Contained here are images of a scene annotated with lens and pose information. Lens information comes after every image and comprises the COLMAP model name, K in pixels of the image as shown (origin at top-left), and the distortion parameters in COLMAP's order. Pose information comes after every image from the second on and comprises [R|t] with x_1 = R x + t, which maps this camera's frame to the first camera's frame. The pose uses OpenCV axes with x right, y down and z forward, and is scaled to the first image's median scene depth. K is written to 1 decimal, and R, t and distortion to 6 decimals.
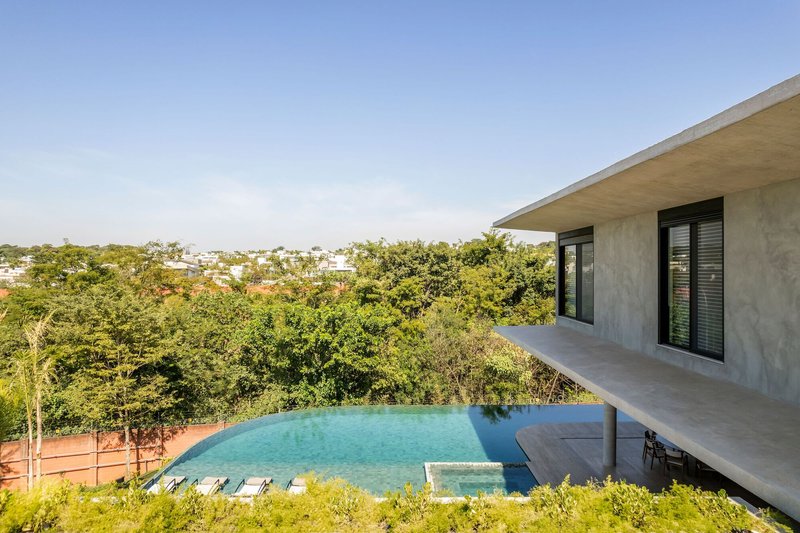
lens RADIAL K [[447.2, 0, 400.0], [0, 447.2, 266.5], [0, 0, 1]] dist [-0.069292, -0.000136]
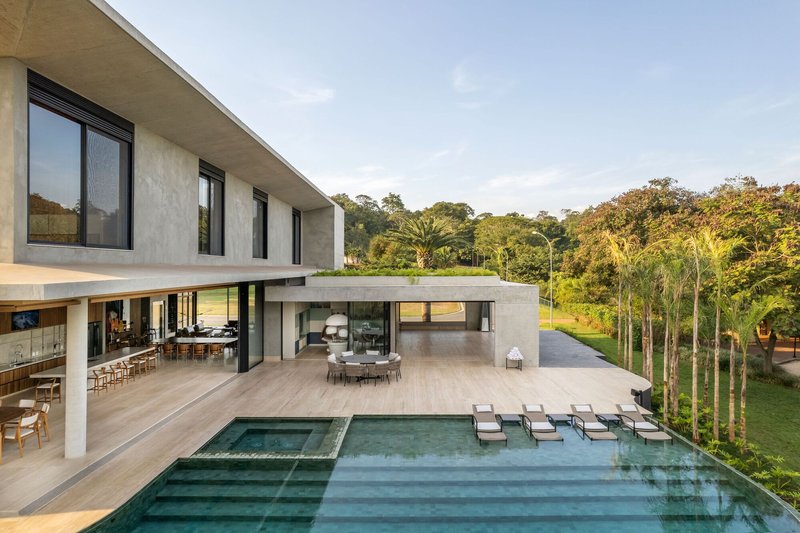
lens RADIAL K [[548.6, 0, 400.0], [0, 548.6, 266.5], [0, 0, 1]] dist [-0.004411, -0.000351]
pose [[-0.998606, -0.000979, 0.052769, -0.113612], [-0.001694, 0.999907, -0.013509, 0.214075], [-0.052751, -0.013579, -0.998515, 2.398117]]
